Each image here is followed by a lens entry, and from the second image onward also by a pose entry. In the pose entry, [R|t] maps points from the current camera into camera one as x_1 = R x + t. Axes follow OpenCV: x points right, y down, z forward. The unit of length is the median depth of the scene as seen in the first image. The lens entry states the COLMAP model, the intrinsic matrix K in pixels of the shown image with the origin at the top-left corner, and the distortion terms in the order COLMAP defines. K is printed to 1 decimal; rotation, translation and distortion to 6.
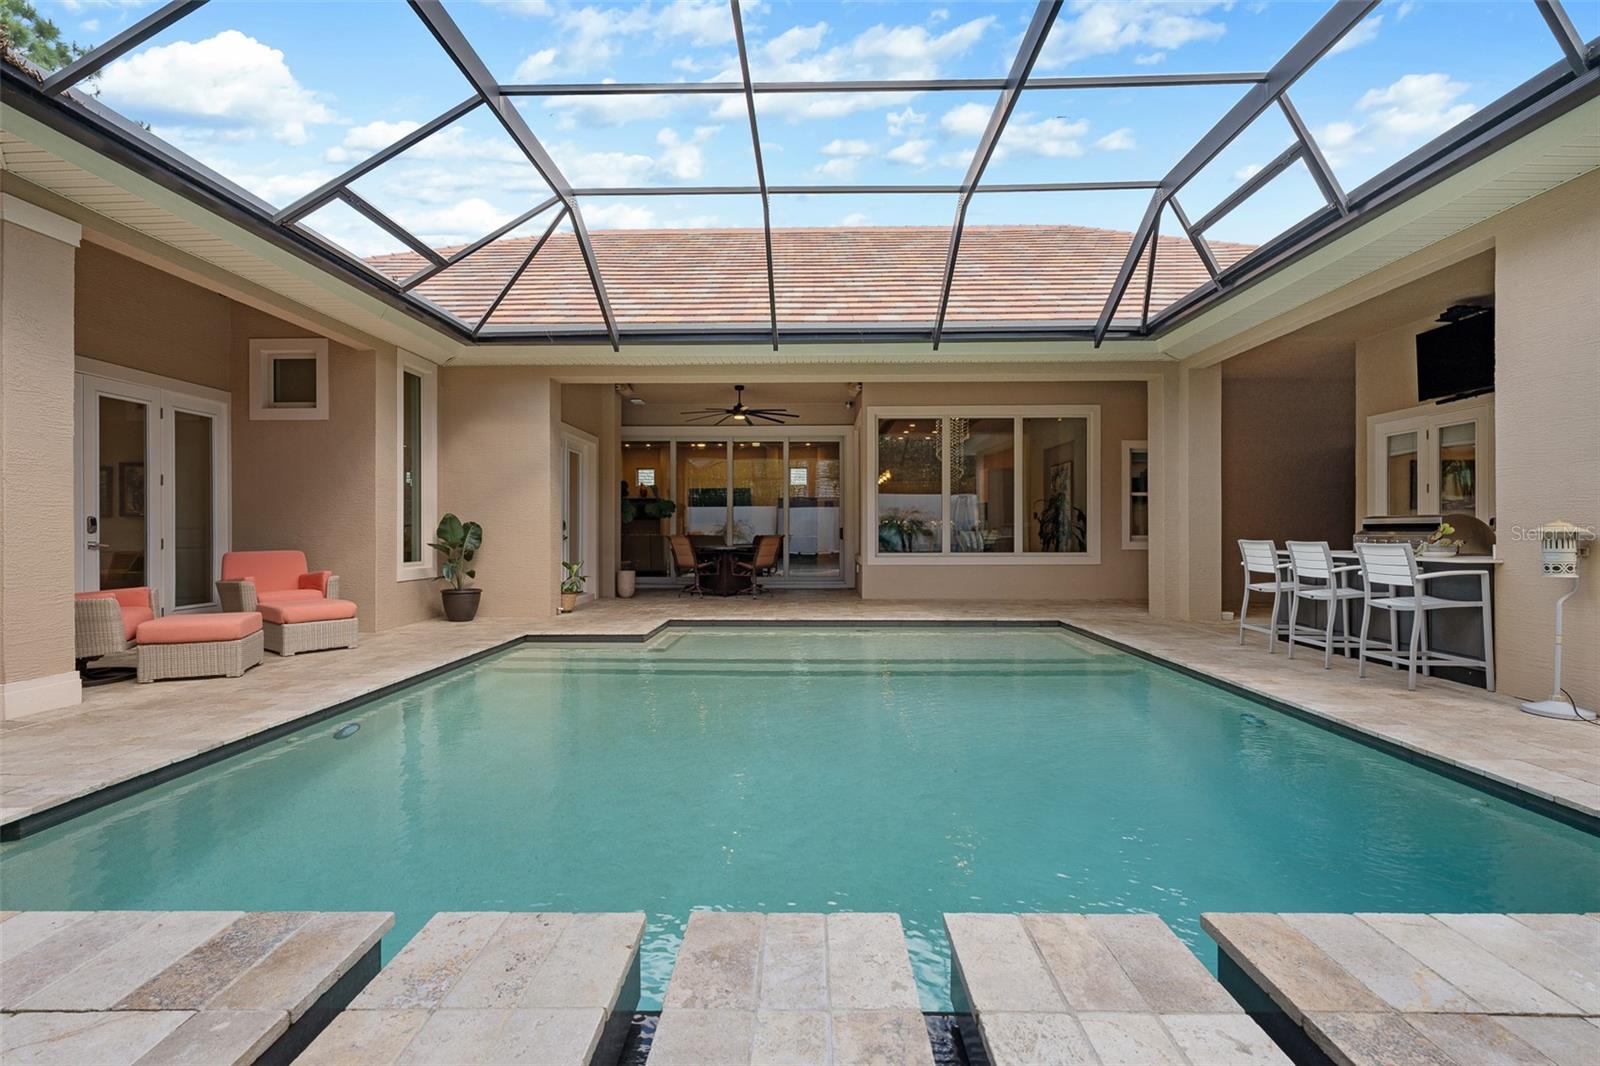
lens RADIAL K [[718.9, 0, 799.0], [0, 718.9, 526.2], [0, 0, 1]] dist [-0.005173, 0.002056]
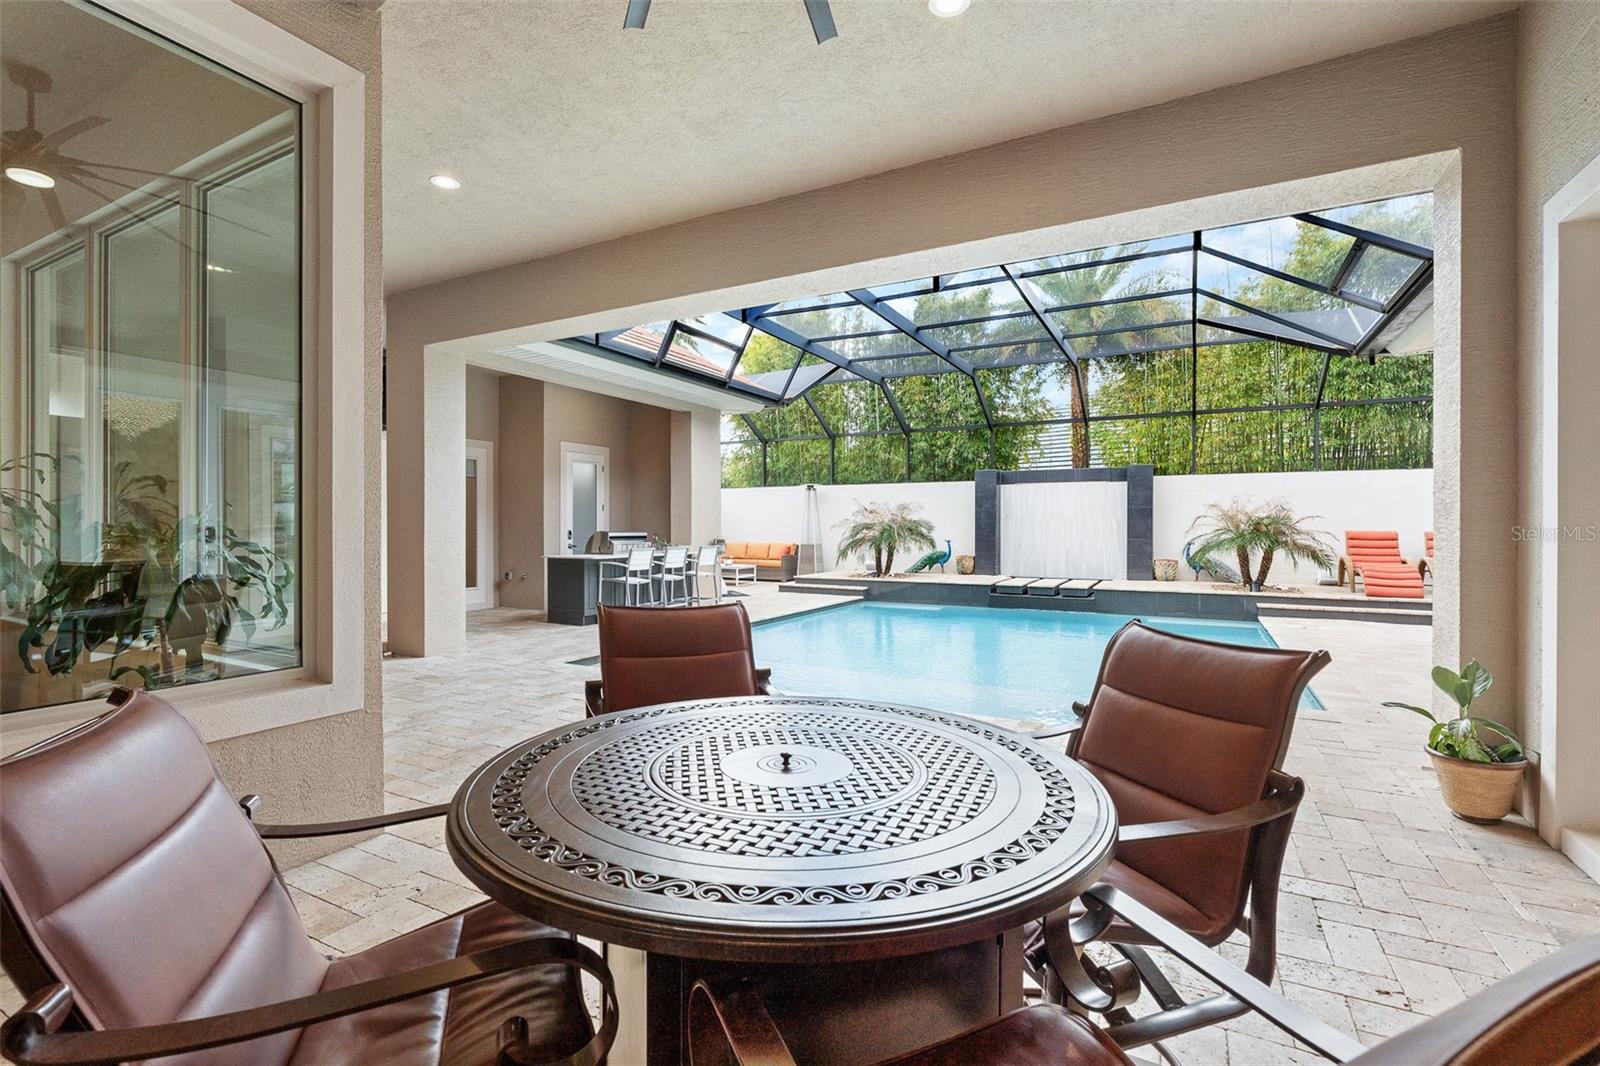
lens RADIAL K [[718.9, 0, 803.7], [0, 718.9, 528.0], [0, 0, 1]] dist [-0.005173, 0.002056]
pose [[-0.894774, -0.004476, 0.446497, -0.224322], [-0.006488, 0.999975, -0.002977, -0.010296], [-0.446473, -0.005561, -0.894780, 1.654104]]
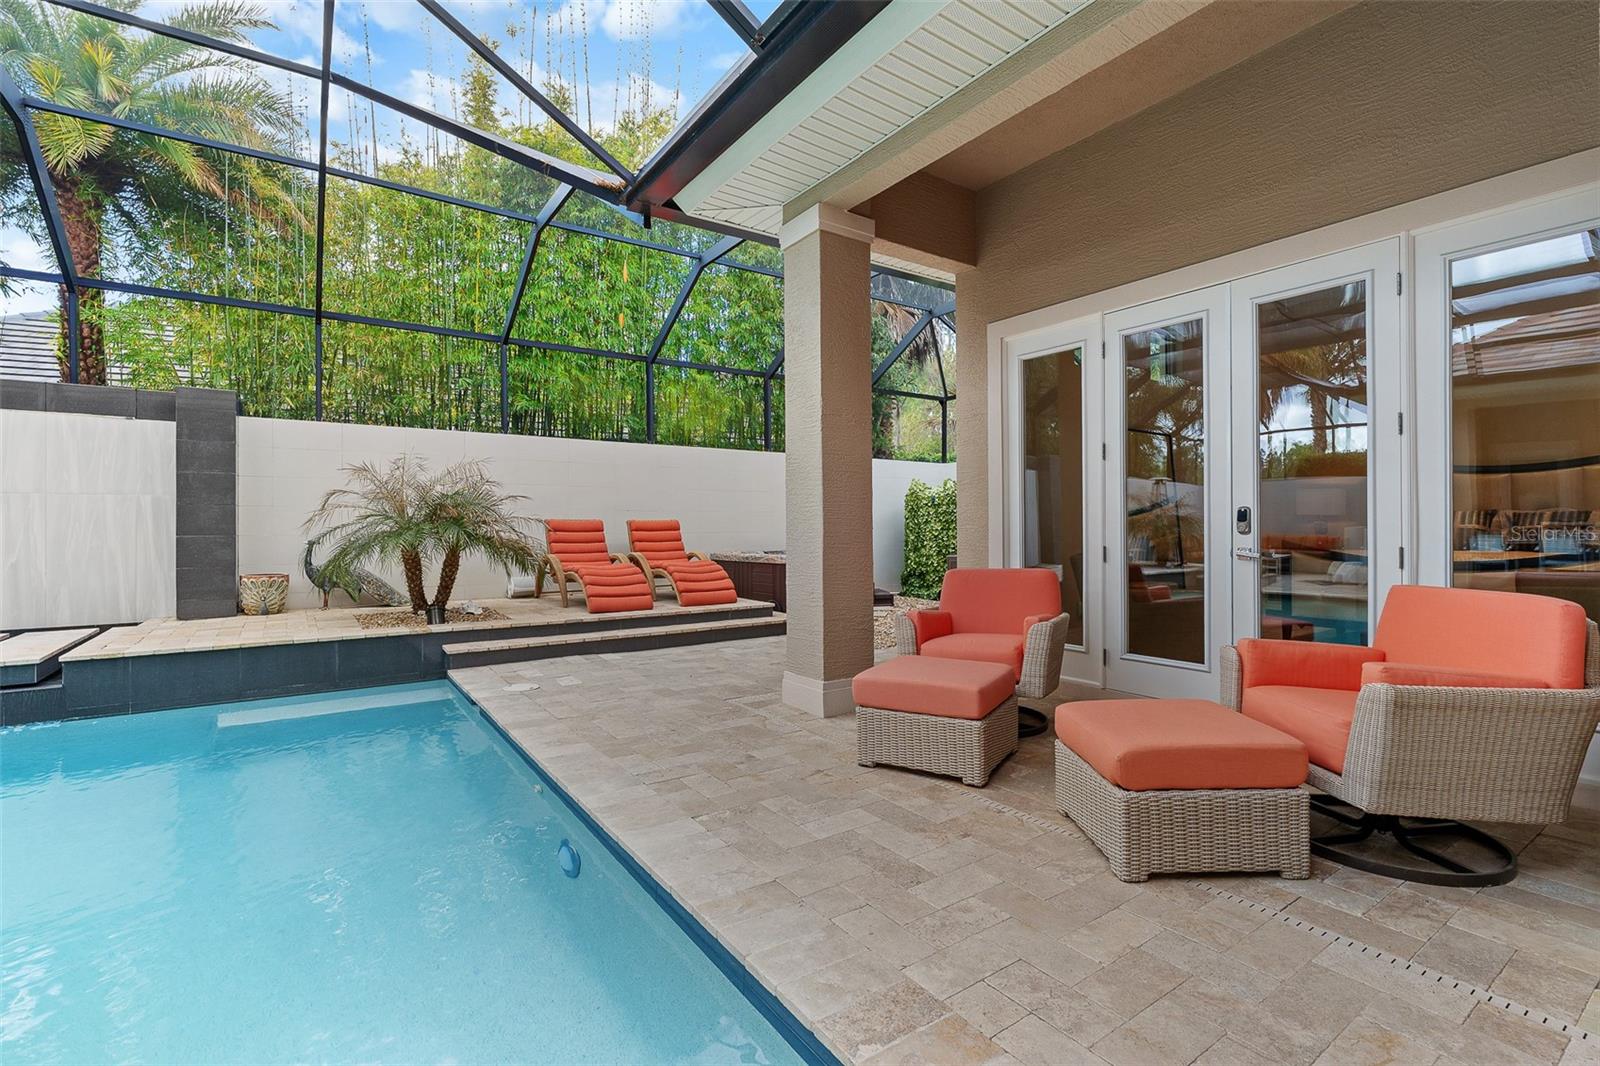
lens RADIAL K [[718.9, 0, 801.5], [0, 718.9, 523.0], [0, 0, 1]] dist [-0.005173, 0.002056]
pose [[-0.803794, -0.002898, -0.594901, -0.237838], [0.005349, 0.999913, -0.012097, 0.002793], [0.594884, -0.012905, -0.803708, 0.953516]]
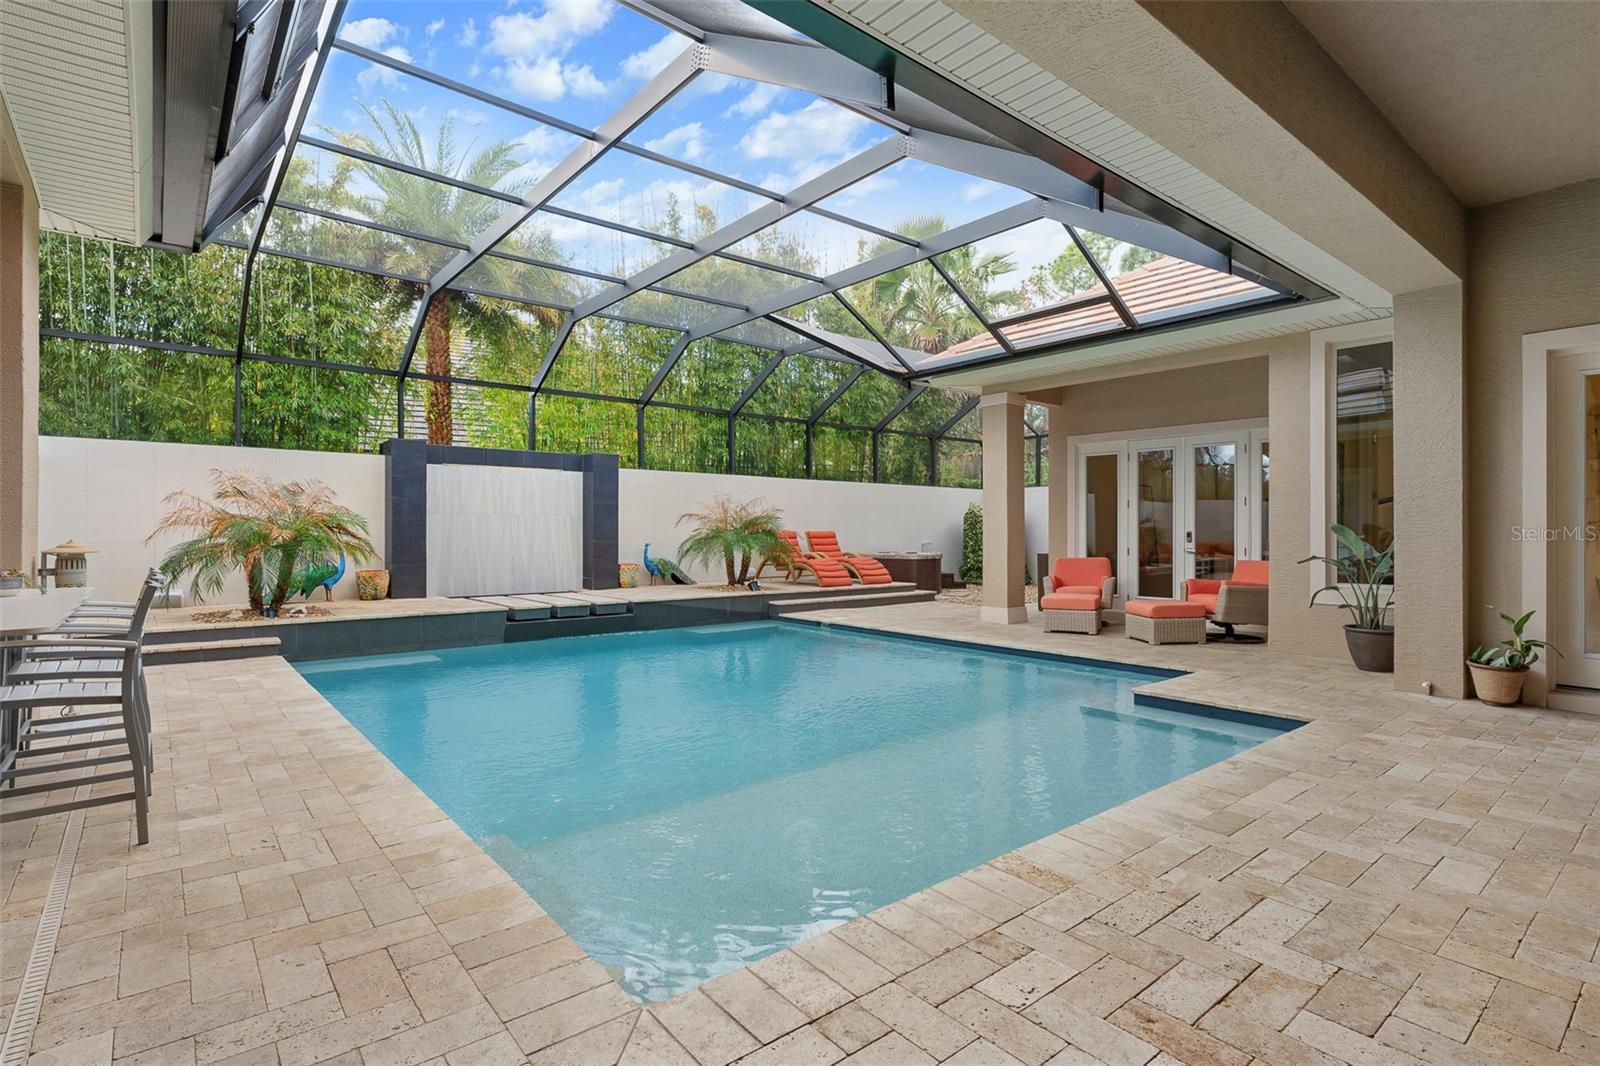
lens RADIAL K [[790.0, 0, 797.1], [0, 790.0, 529.5], [0, 0, 1]] dist [-0.009052, 0.002753]
pose [[-0.751325, -0.006001, -0.659905, 0.513446], [-0.000203, 0.999961, -0.008862, -0.003379], [0.659933, -0.006524, -0.751297, 1.265136]]
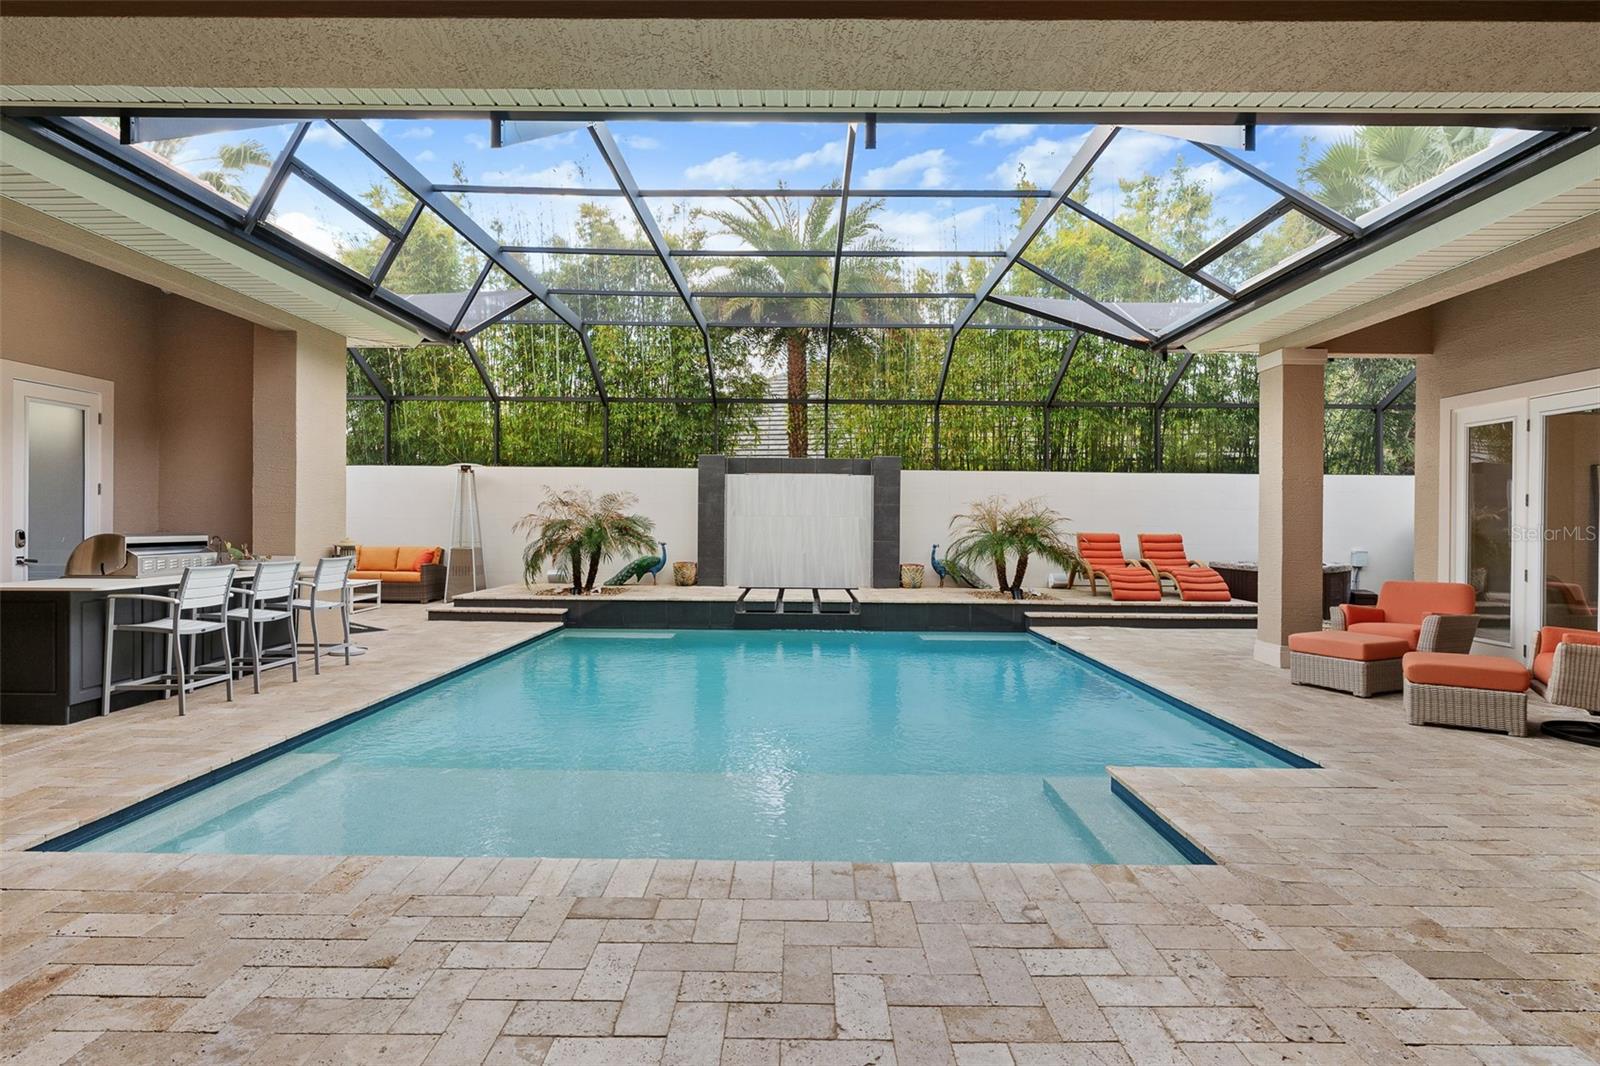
lens RADIAL K [[790.0, 0, 801.9], [0, 790.0, 529.6], [0, 0, 1]] dist [-0.009052, 0.002753]
pose [[-0.999595, -0.012039, -0.025783, 0.018943], [-0.012088, 0.999925, 0.001724, -0.018499], [0.025760, 0.002034, -0.999666, 1.438694]]
